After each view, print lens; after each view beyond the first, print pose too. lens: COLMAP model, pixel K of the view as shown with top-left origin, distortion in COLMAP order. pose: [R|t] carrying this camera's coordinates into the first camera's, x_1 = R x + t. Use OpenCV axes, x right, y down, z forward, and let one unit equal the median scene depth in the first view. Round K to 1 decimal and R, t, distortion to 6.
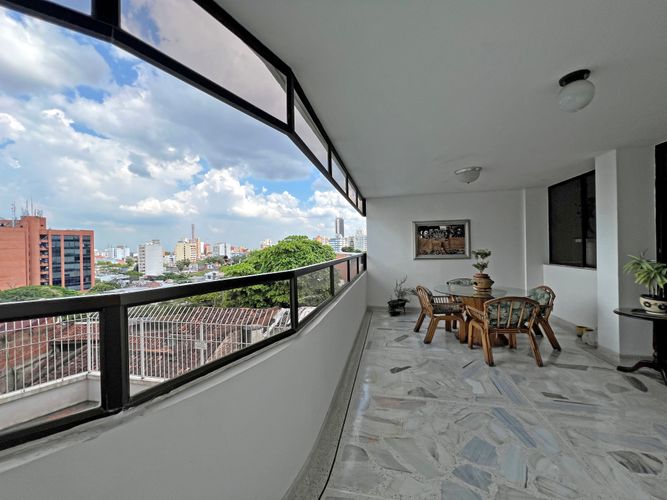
lens RADIAL K [[267.3, 0, 330.9], [0, 267.3, 247.9], [0, 0, 1]] dist [-0.001582, 0.000012]
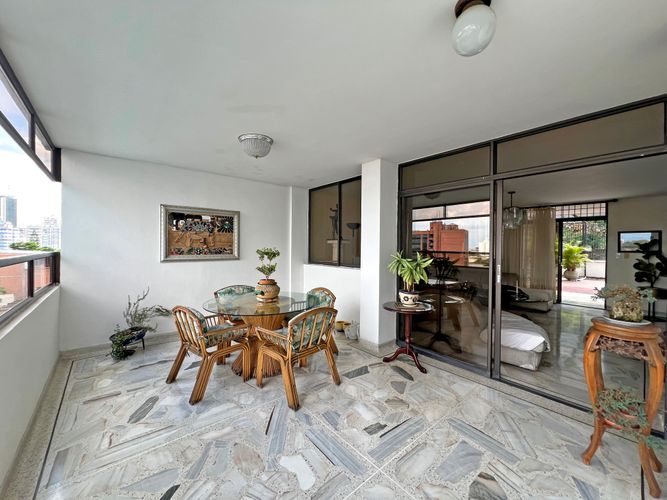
lens RADIAL K [[267.3, 0, 330.9], [0, 267.3, 247.9], [0, 0, 1]] dist [-0.001582, 0.000012]
pose [[0.608826, 0.019288, 0.793069, 0.060090], [-0.020308, 0.999756, -0.008725, 0.008883], [-0.793044, -0.010794, 0.609069, 0.380807]]
